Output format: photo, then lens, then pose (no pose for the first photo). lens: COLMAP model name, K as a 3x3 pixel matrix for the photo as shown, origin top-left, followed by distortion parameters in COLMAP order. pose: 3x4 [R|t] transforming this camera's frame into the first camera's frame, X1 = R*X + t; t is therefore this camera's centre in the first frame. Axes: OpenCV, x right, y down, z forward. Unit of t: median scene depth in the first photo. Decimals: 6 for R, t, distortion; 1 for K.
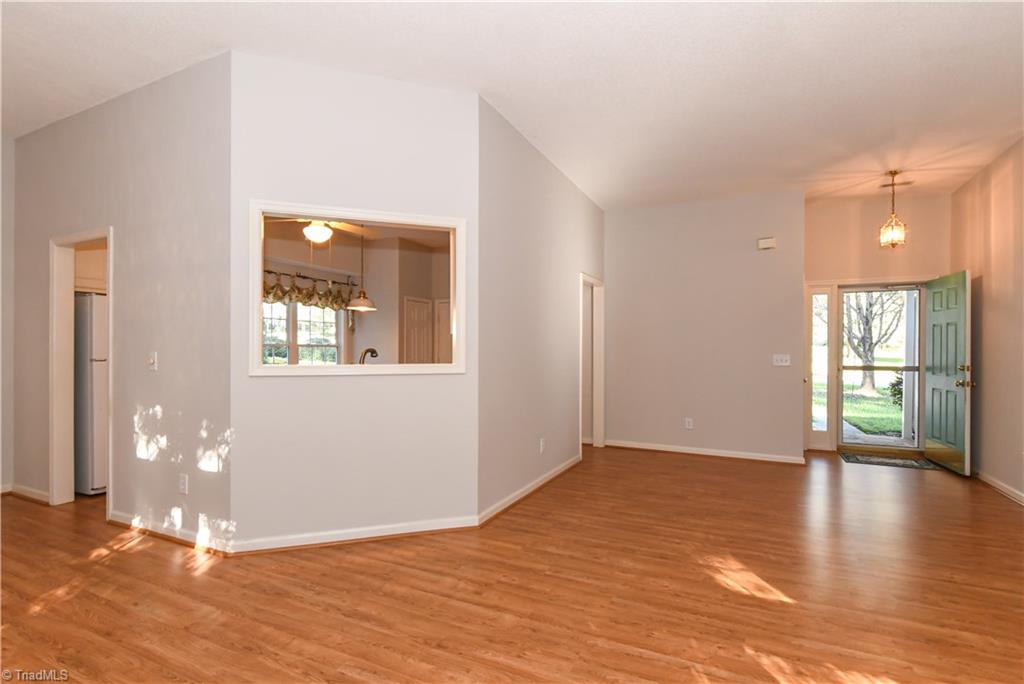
lens RADIAL K [[494.6, 0, 515.8], [0, 494.6, 349.7], [0, 0, 1]] dist [0.001786, -0.007024]
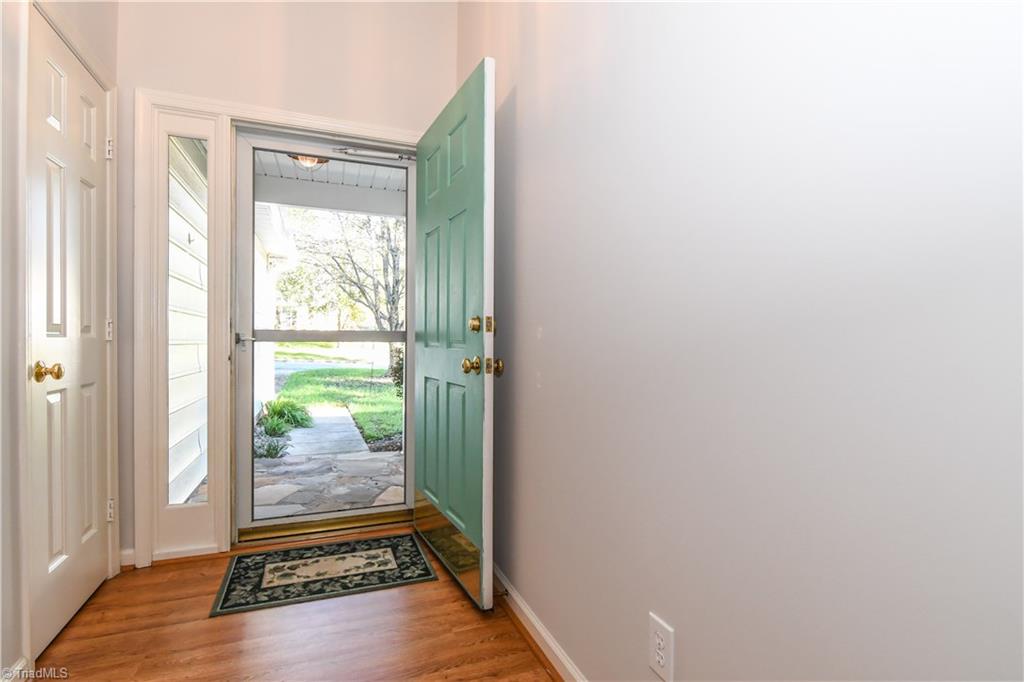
lens RADIAL K [[494.6, 0, 512.4], [0, 494.6, 343.8], [0, 0, 1]] dist [0.001786, -0.007024]
pose [[0.680924, -0.005771, 0.732332, 0.606849], [-0.003287, 0.999935, 0.010935, 0.045256], [-0.732347, -0.009853, 0.680860, 0.677961]]
